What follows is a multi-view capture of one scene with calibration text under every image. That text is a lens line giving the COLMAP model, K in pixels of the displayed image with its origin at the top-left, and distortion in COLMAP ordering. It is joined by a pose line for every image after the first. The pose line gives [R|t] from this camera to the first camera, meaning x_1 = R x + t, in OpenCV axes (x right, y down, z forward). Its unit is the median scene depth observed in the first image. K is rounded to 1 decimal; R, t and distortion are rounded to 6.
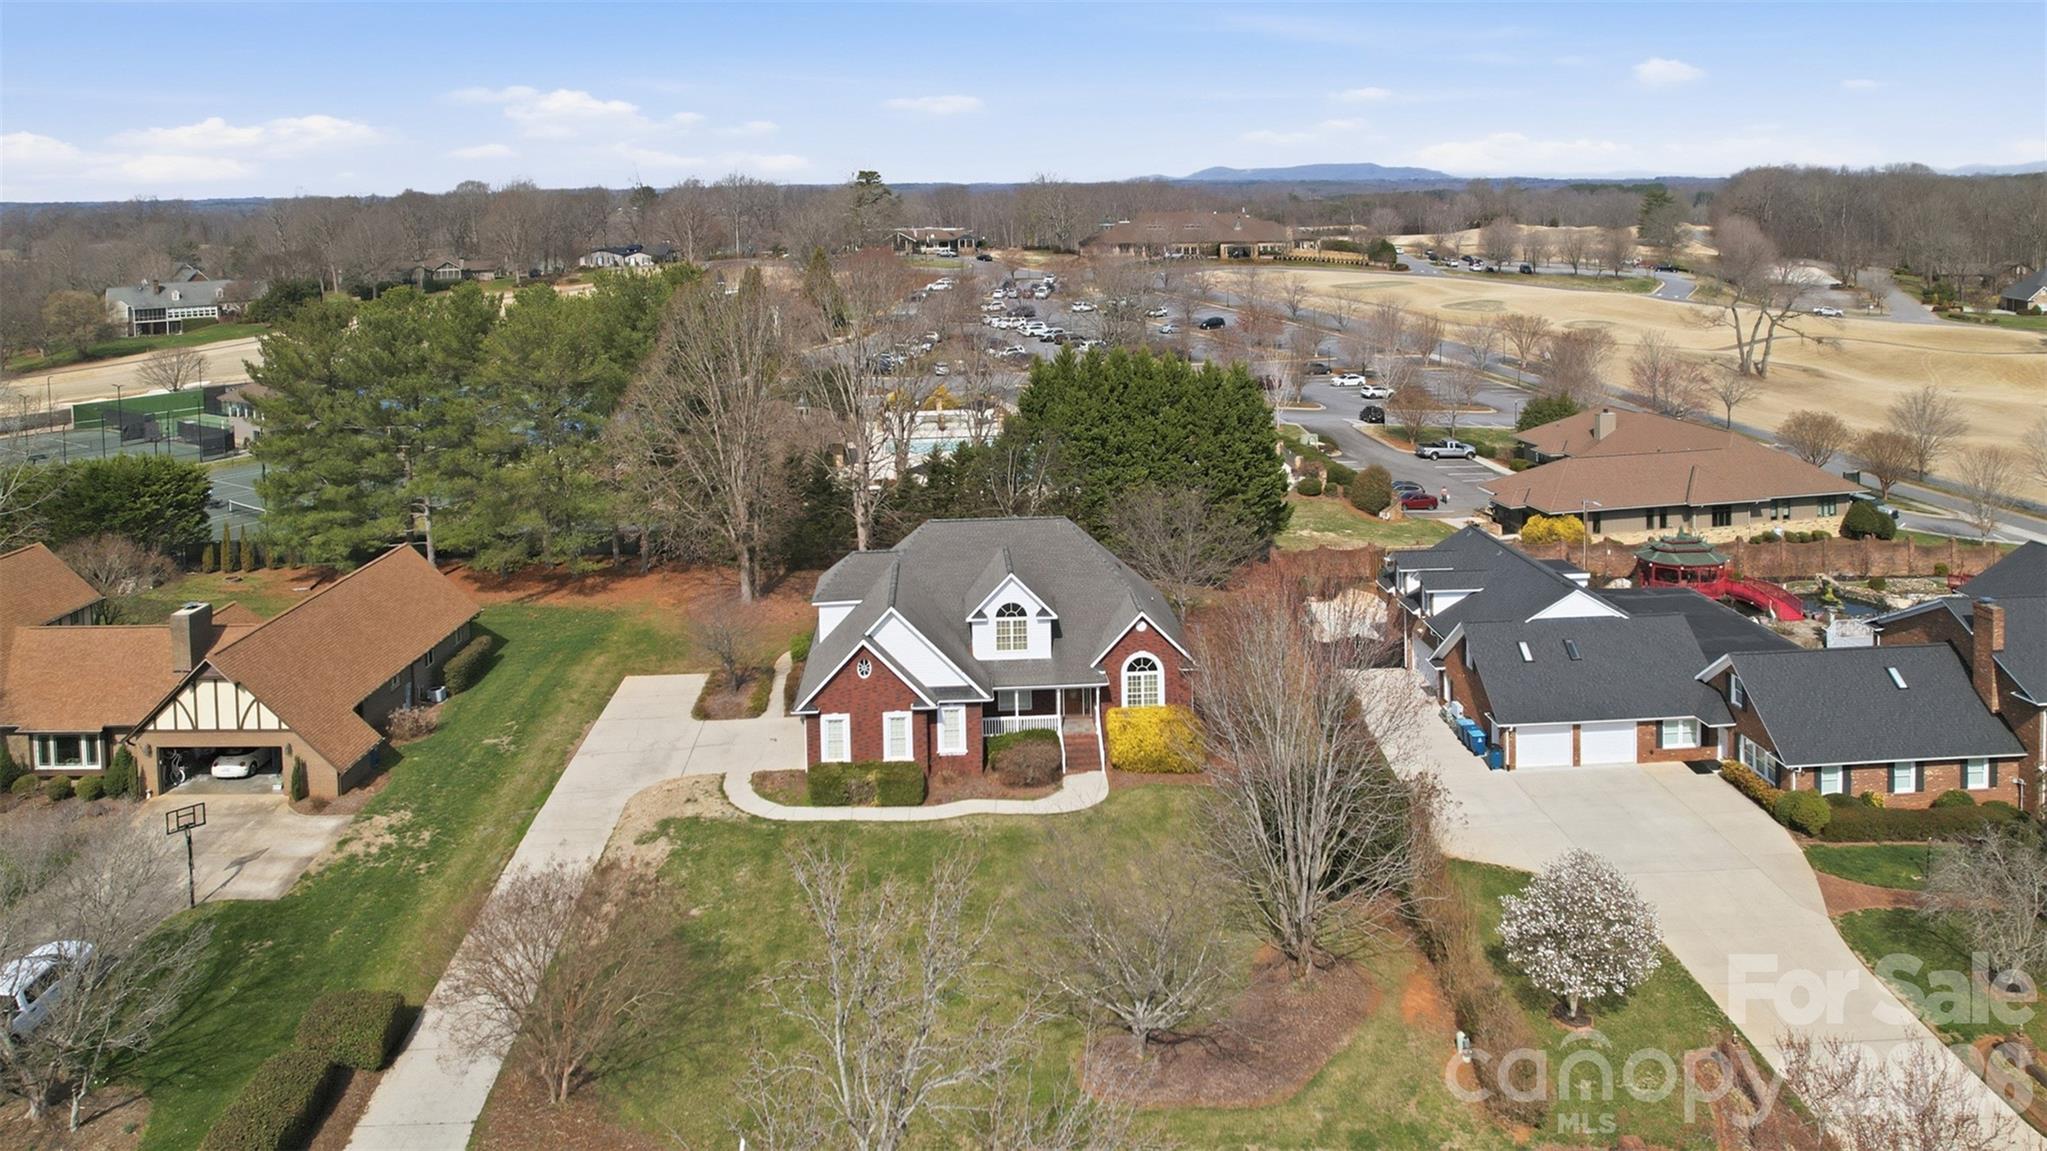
lens RADIAL K [[1316.1, 0, 994.8], [0, 1316.1, 327.3], [0, 0, 1]] dist [-0.011506, -0.001404]
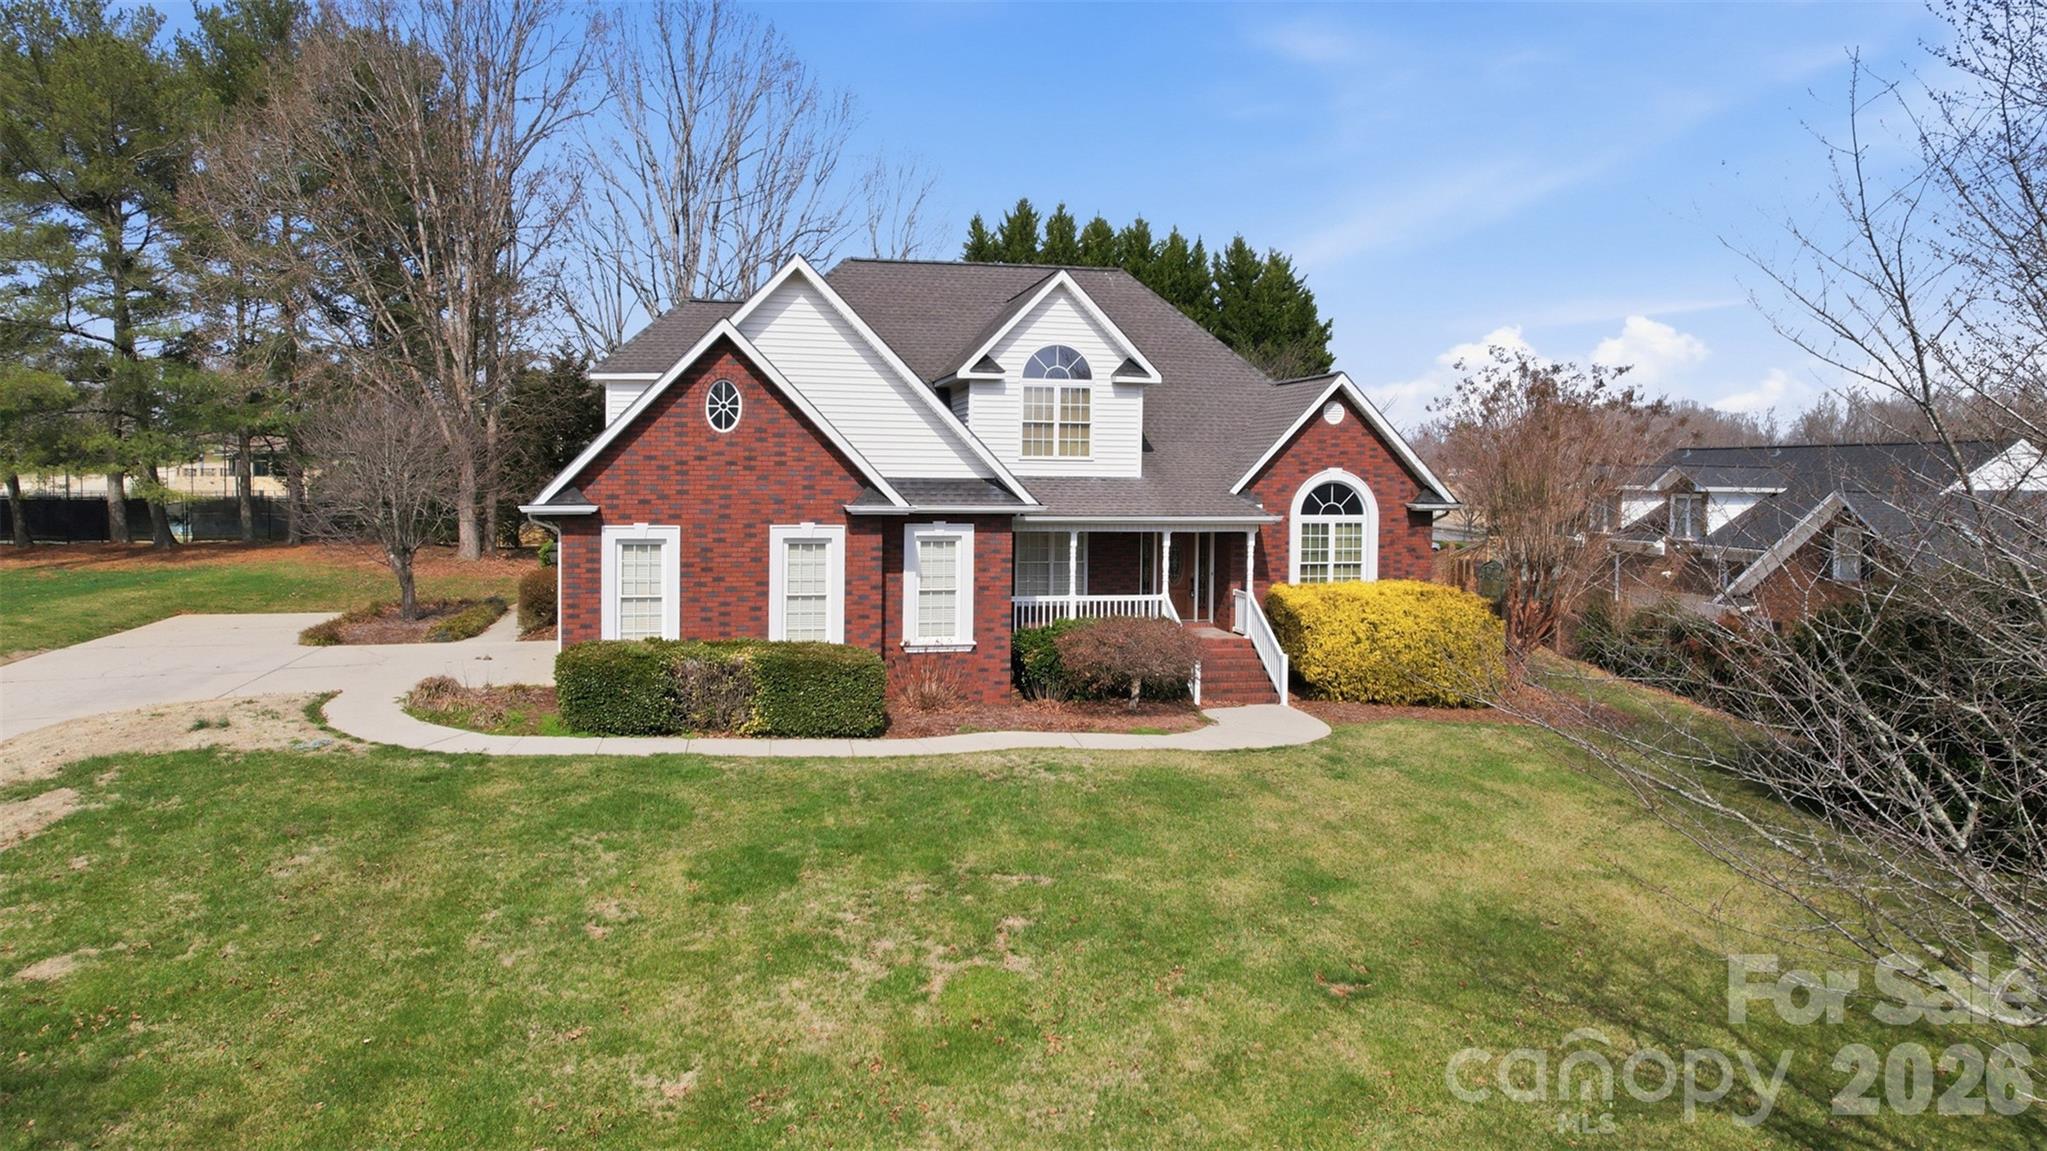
lens RADIAL K [[1307.6, 0, 1023.5], [0, 1307.6, 575.5], [0, 0, 1]] dist [-0.037443, 0.000626]
pose [[0.984619, 0.023807, 0.173085, -0.076491], [-0.023824, 0.999714, -0.001982, 0.302368], [-0.173083, -0.002172, 0.984905, 0.600855]]
